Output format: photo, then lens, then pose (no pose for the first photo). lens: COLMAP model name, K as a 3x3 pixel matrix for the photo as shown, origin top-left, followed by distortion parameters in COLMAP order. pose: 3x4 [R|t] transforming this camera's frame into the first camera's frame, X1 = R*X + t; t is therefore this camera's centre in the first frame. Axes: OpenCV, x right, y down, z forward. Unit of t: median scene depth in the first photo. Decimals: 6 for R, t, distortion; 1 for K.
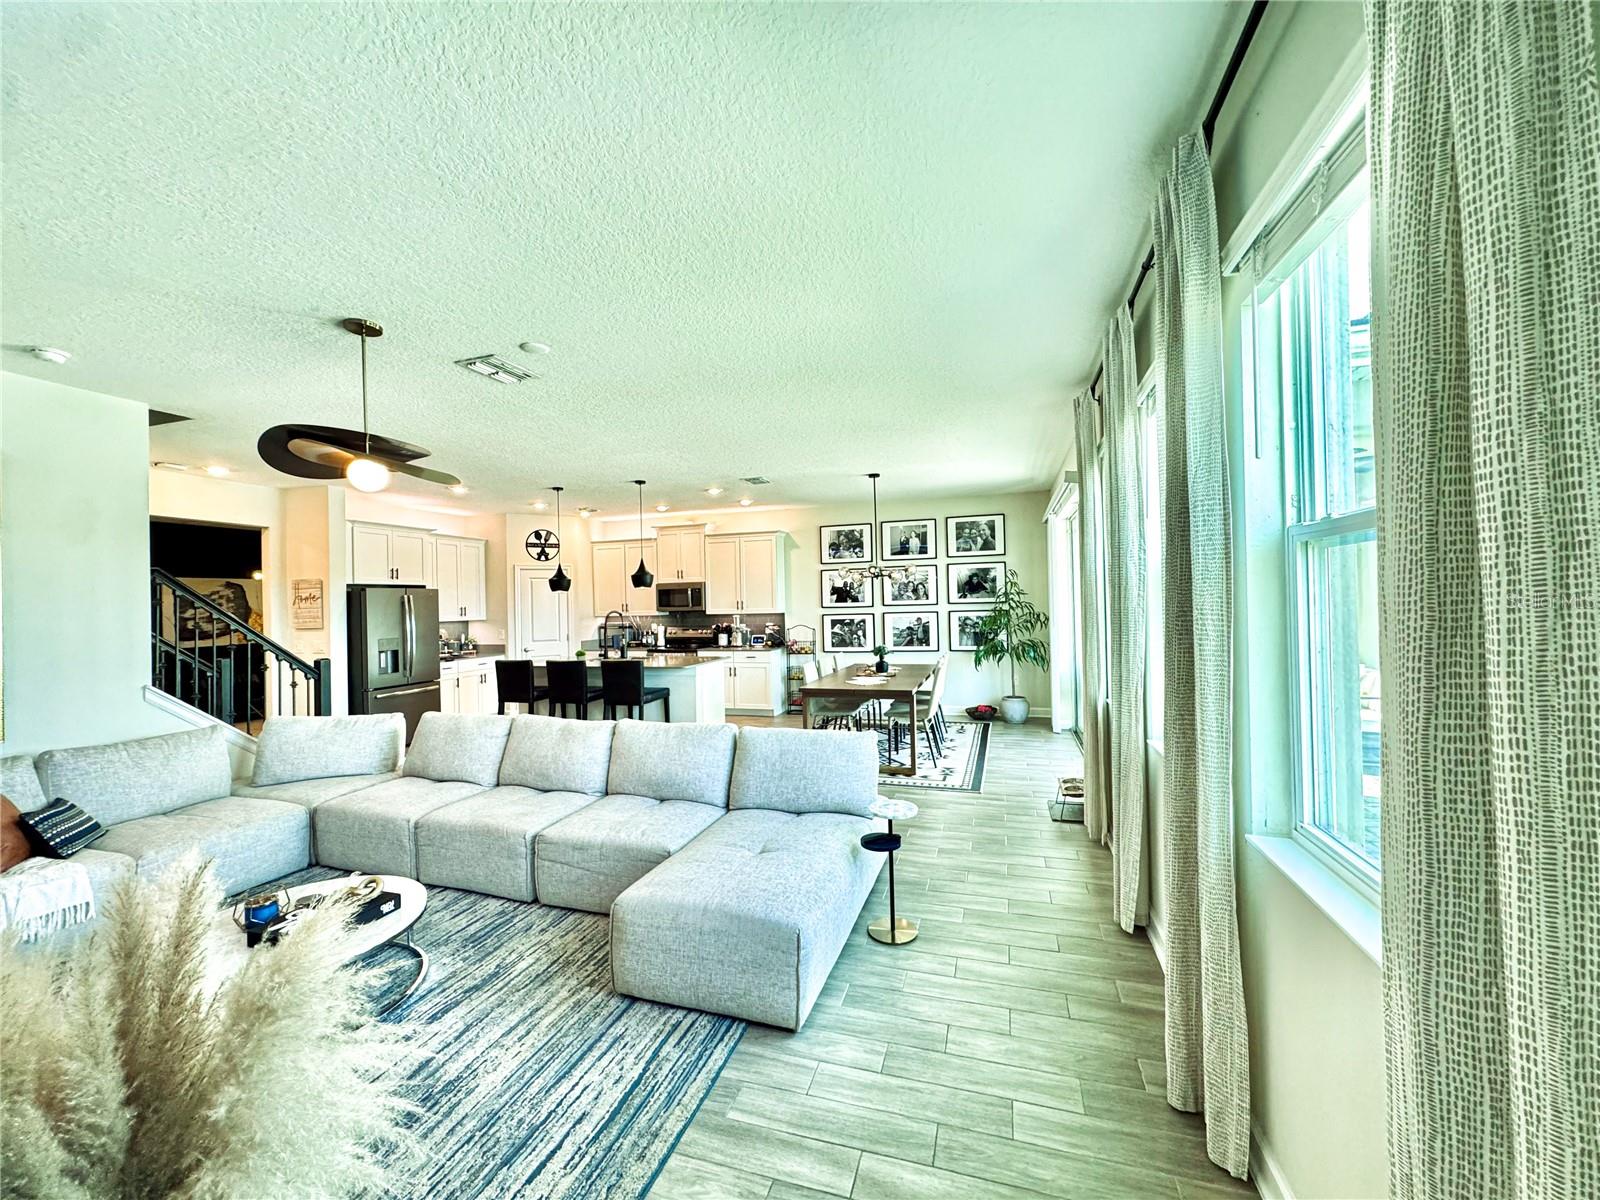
lens RADIAL K [[639.4, 0, 800.5], [0, 639.4, 597.1], [0, 0, 1]] dist [-0.003138, 0.001247]
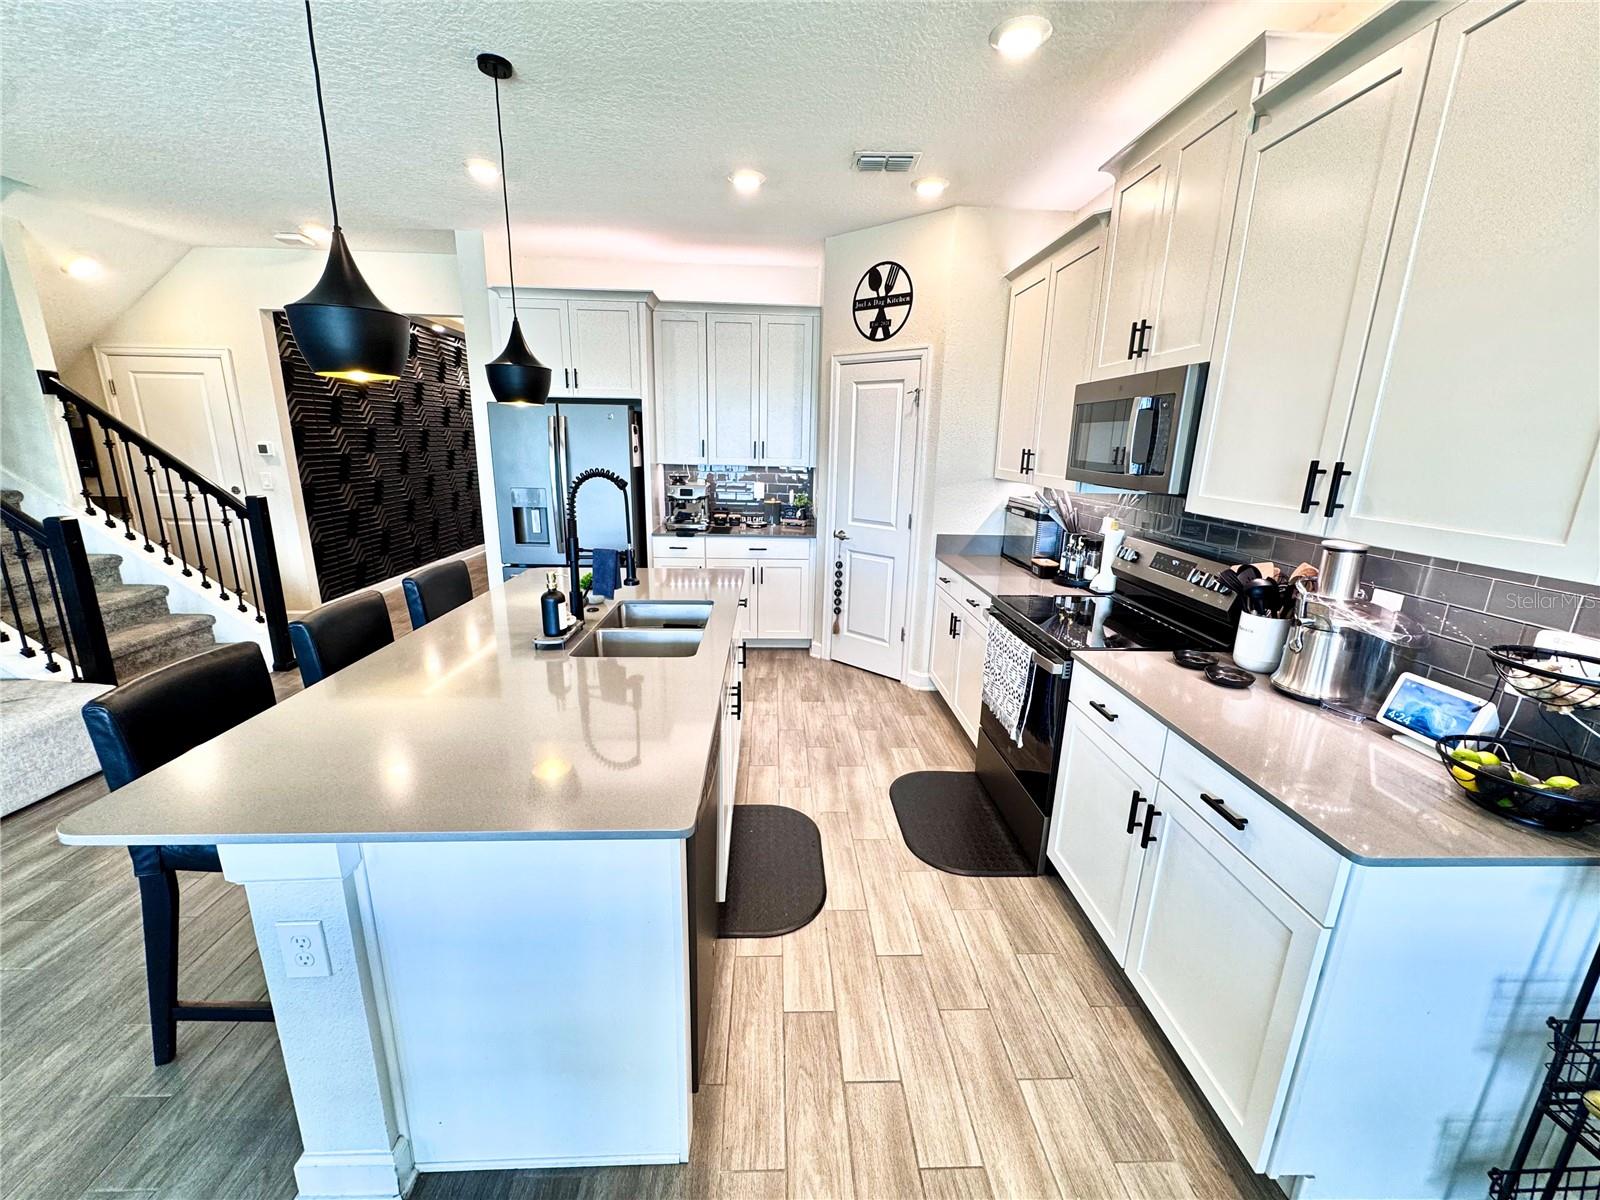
lens RADIAL K [[639.4, 0, 797.5], [0, 639.4, 598.2], [0, 0, 1]] dist [-0.003138, 0.001247]
pose [[0.333030, 0.257724, -0.907011, 0.047647], [-0.021285, 0.963731, 0.266026, -0.003484], [0.942676, -0.069289, 0.326436, 1.733639]]
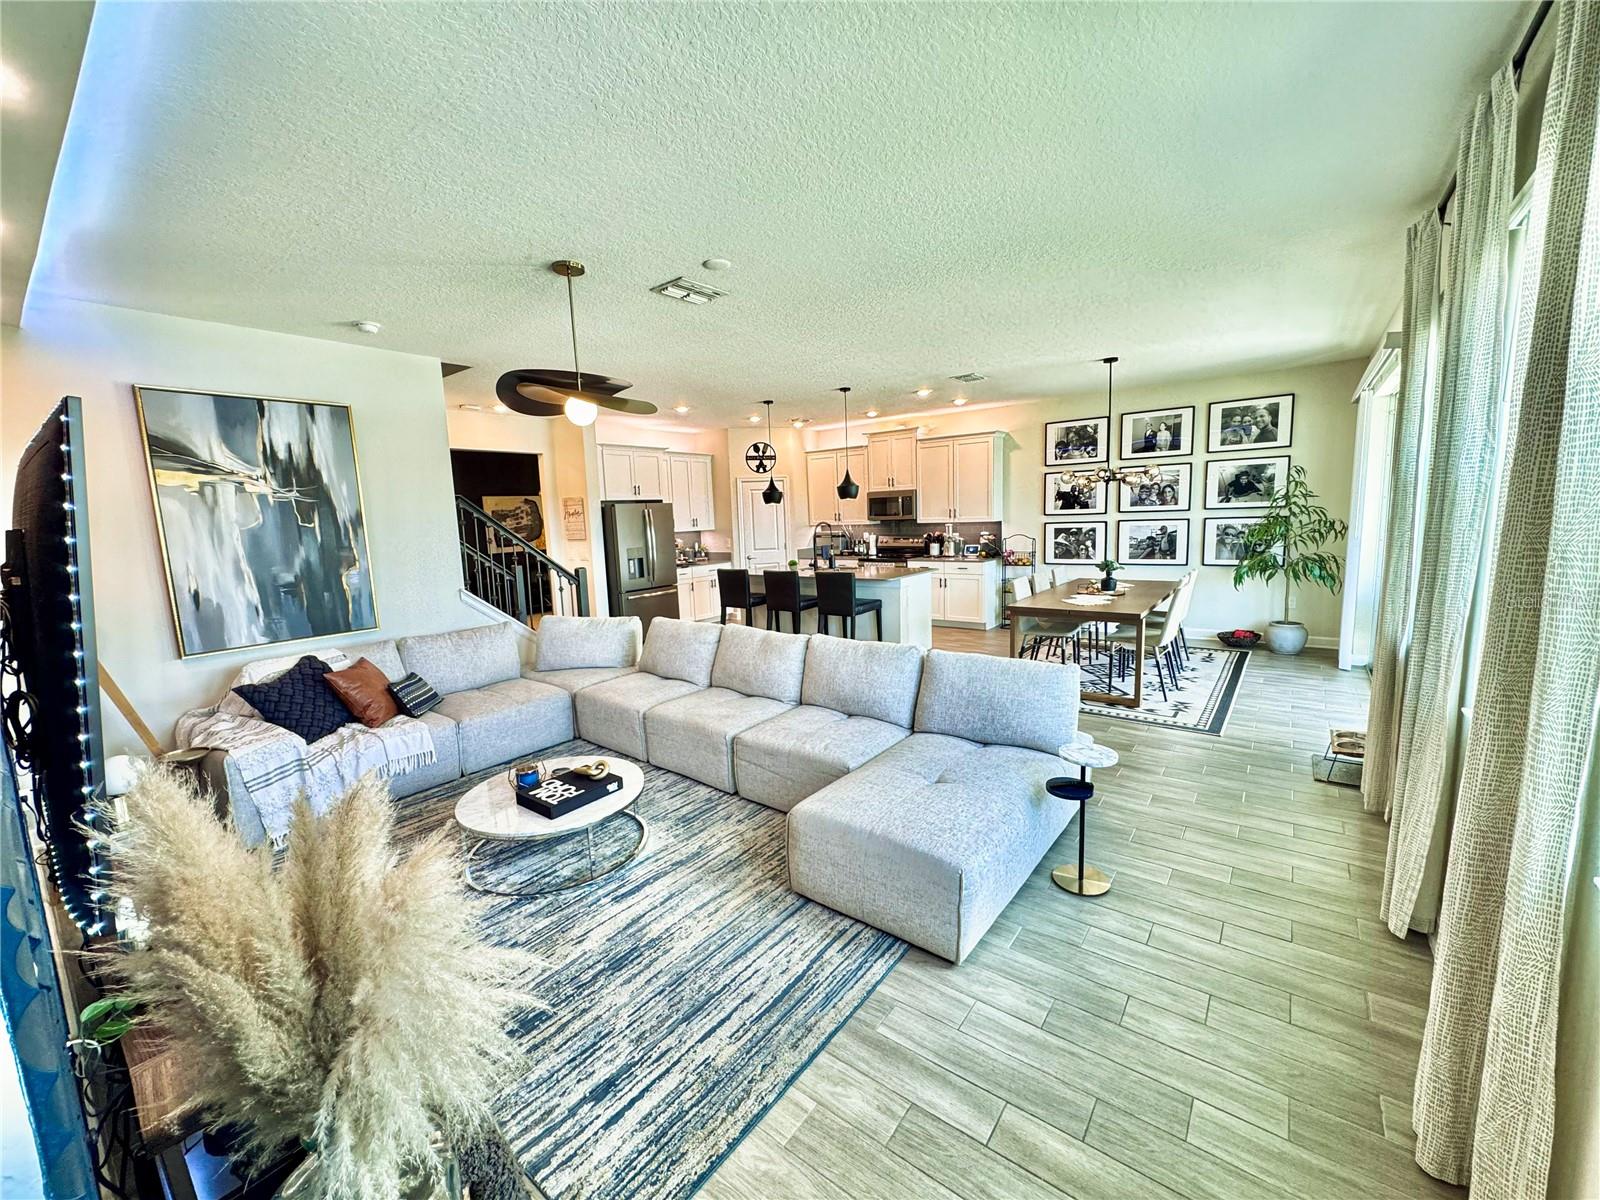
lens RADIAL K [[639.4, 0, 798.4], [0, 639.4, 598.1], [0, 0, 1]] dist [-0.003138, 0.001247]
pose [[0.938886, 0.033607, -0.342583, 0.043819], [0.018985, 0.988652, 0.149017, -0.019316], [0.343704, -0.146414, 0.927594, 0.040464]]
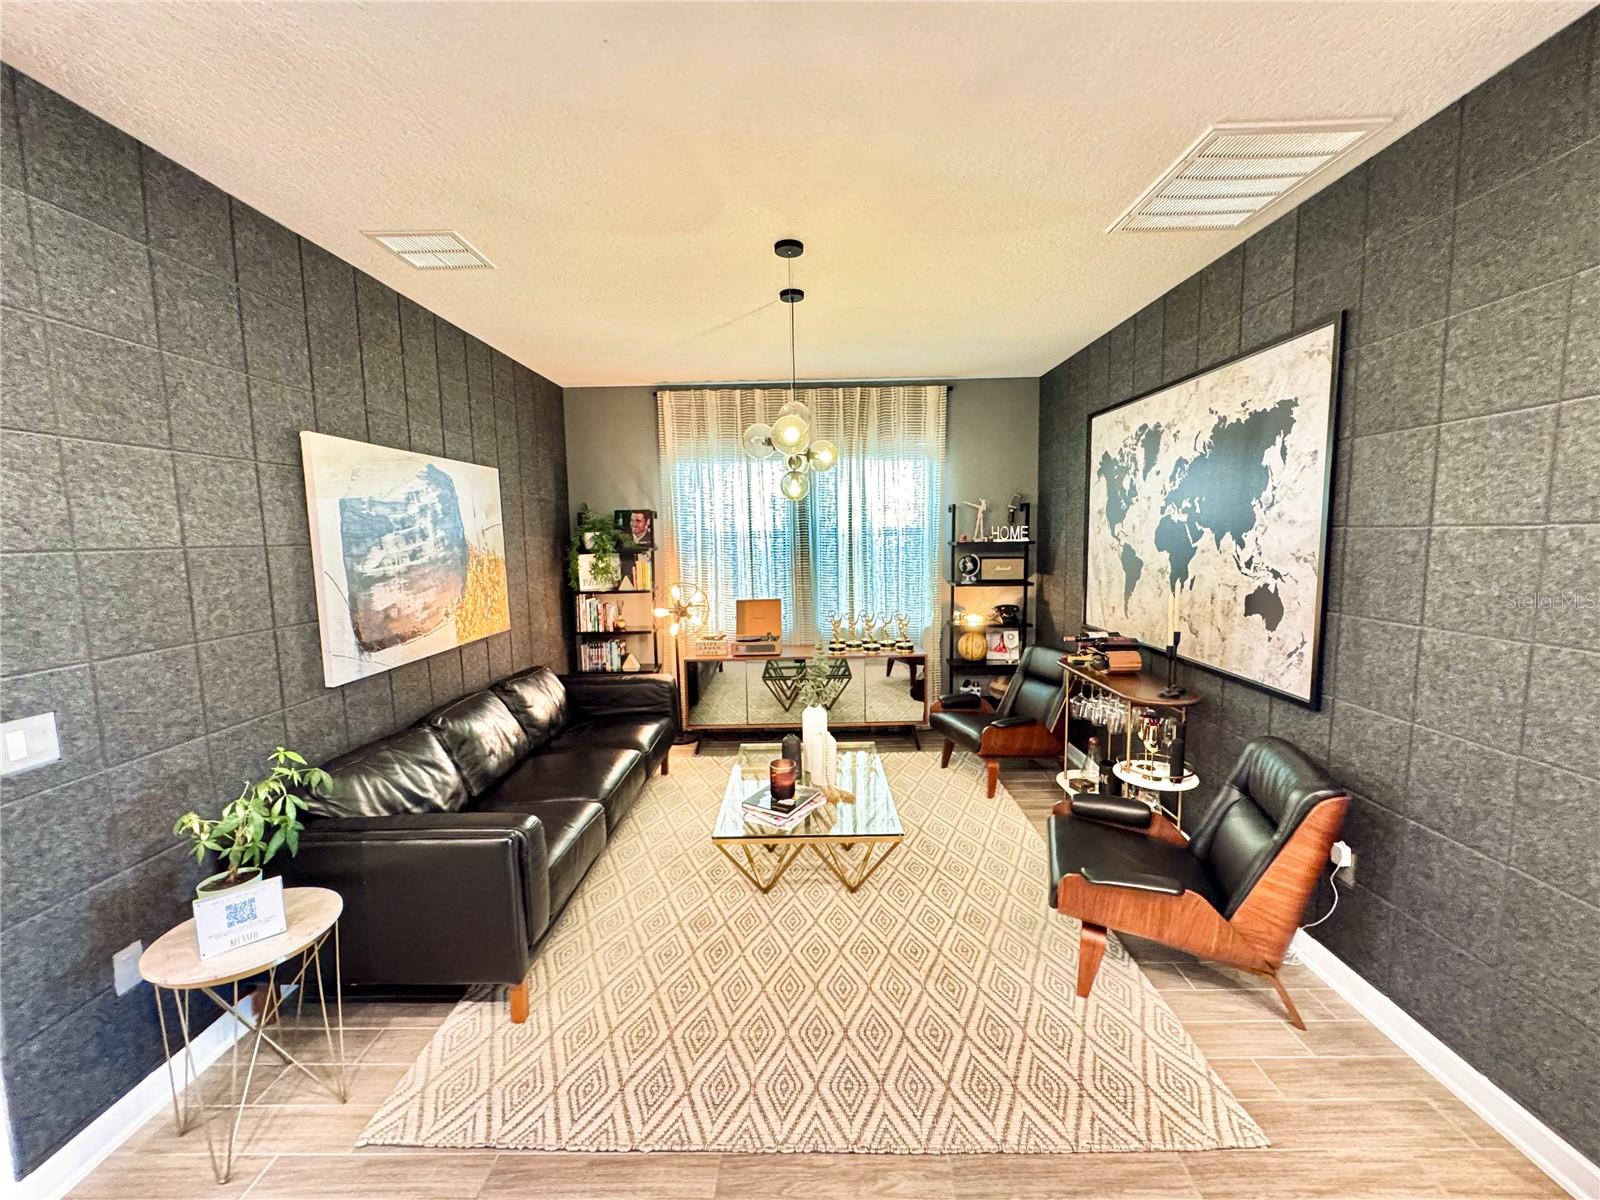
lens RADIAL K [[639.4, 0, 802.1], [0, 639.4, 597.9], [0, 0, 1]] dist [-0.003138, 0.001247]
pose [[0.954601, -0.027209, 0.296641, -1.951165], [-0.003031, 0.994881, 0.101009, 0.026671], [-0.297871, -0.097323, 0.949632, 1.472932]]
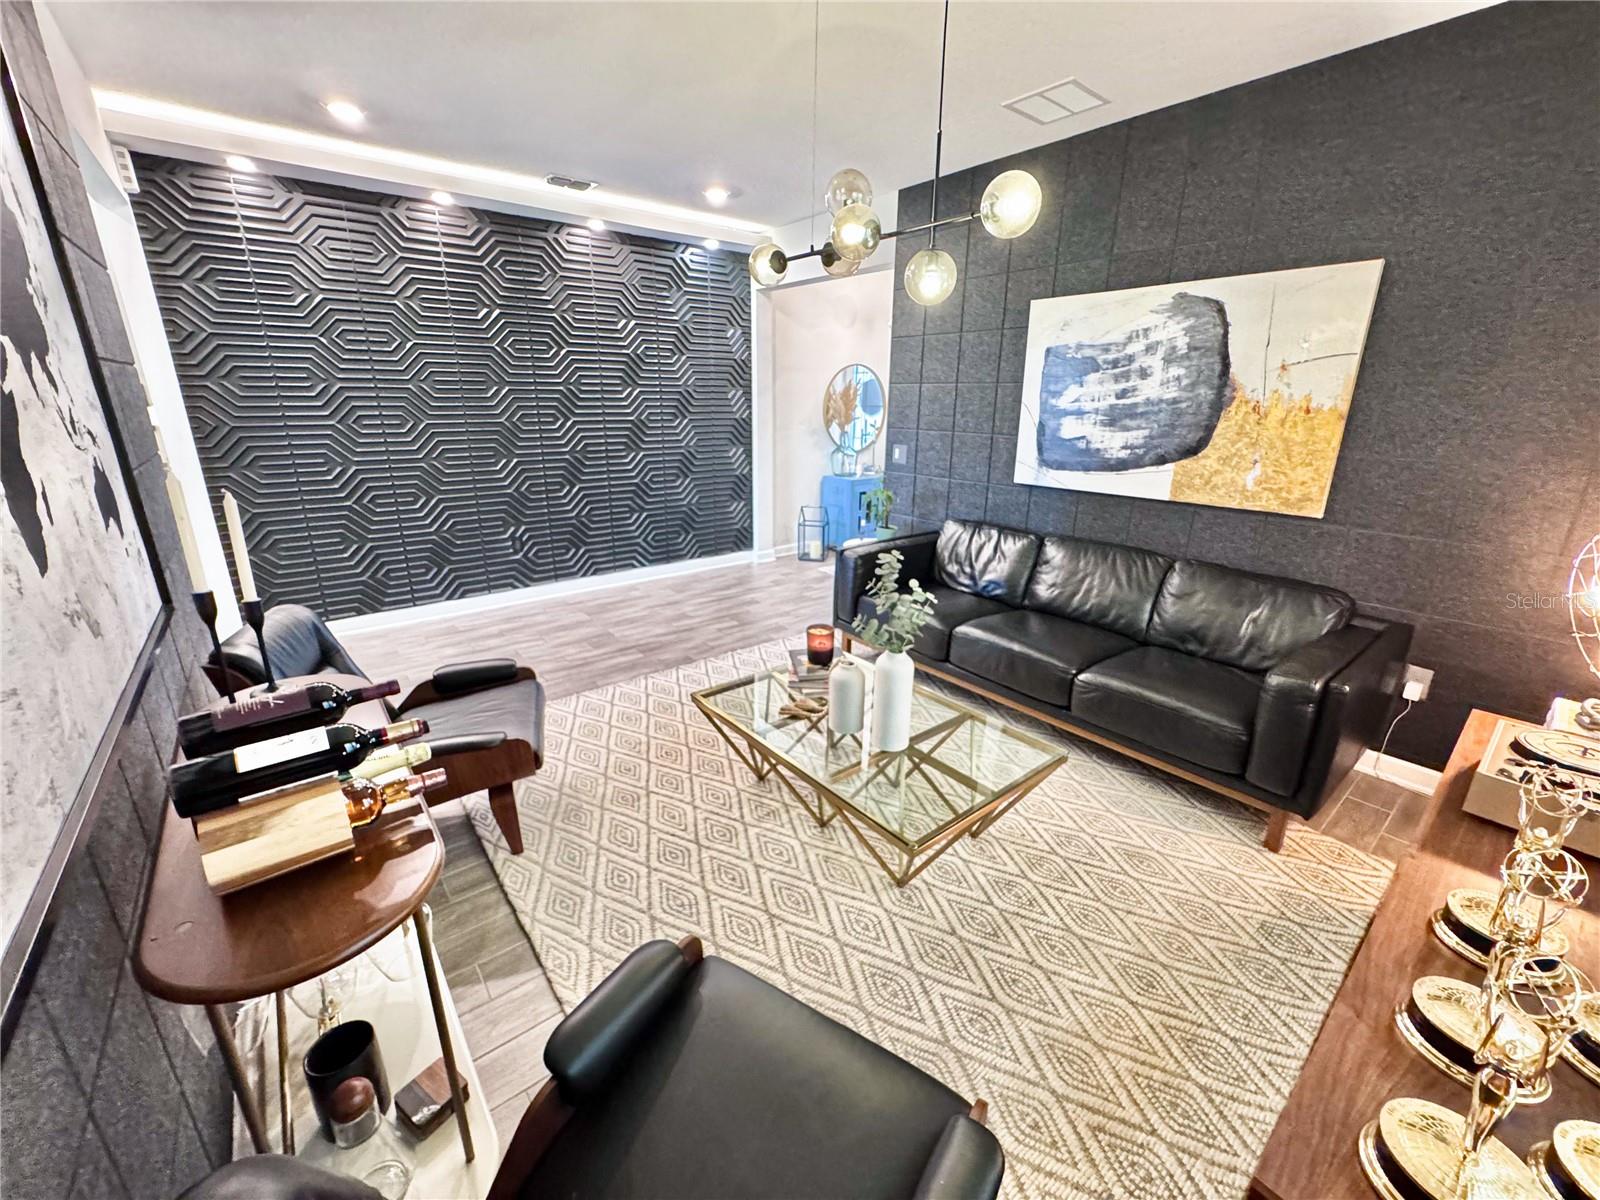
lens RADIAL K [[639.4, 0, 796.6], [0, 639.4, 595.6], [0, 0, 1]] dist [-0.003138, 0.001247]
pose [[-0.554733, 0.270809, -0.786724, -1.220267], [0.011803, 0.948015, 0.318007, 0.034179], [0.831945, 0.167123, -0.529091, 2.484836]]
